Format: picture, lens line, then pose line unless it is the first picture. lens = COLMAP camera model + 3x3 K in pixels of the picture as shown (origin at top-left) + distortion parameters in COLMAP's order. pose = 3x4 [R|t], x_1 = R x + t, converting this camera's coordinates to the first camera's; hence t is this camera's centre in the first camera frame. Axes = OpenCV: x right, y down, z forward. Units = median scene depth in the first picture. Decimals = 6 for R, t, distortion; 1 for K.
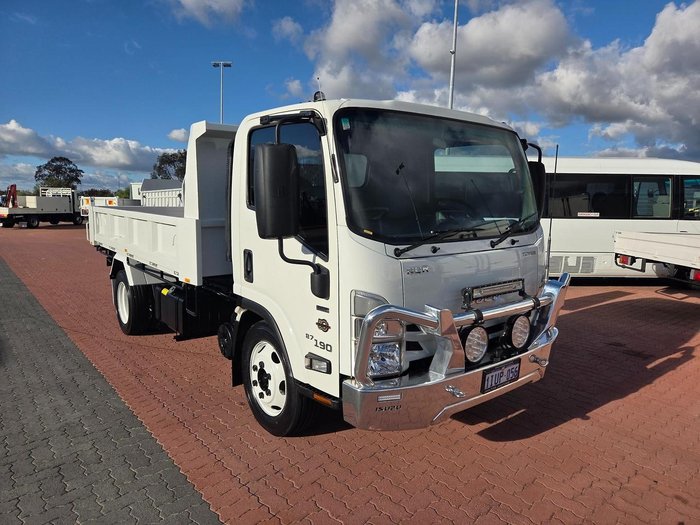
lens RADIAL K [[494.6, 0, 348.9], [0, 494.6, 258.4], [0, 0, 1]] dist [-0.001493, -0.020273]
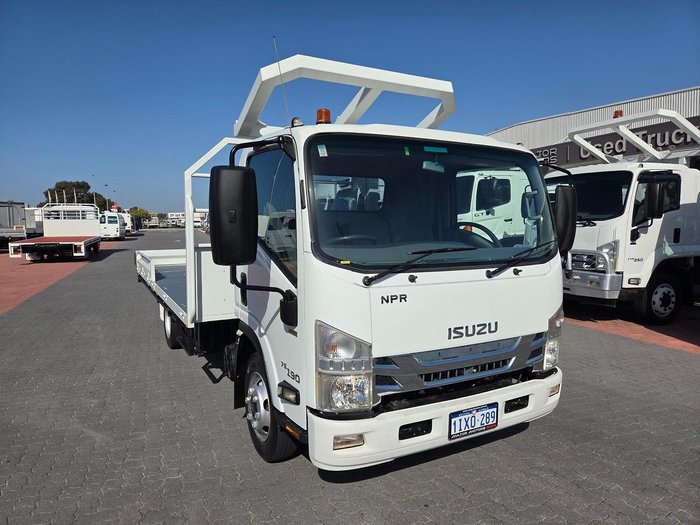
lens RADIAL K [[494.6, 0, 341.5], [0, 494.6, 255.9], [0, 0, 1]] dist [-0.001493, -0.020273]
pose [[0.984954, 0.017016, -0.171977, 0.207339], [-0.025079, 0.998680, -0.044823, -0.016140], [0.170987, 0.048461, 0.984081, 0.050806]]
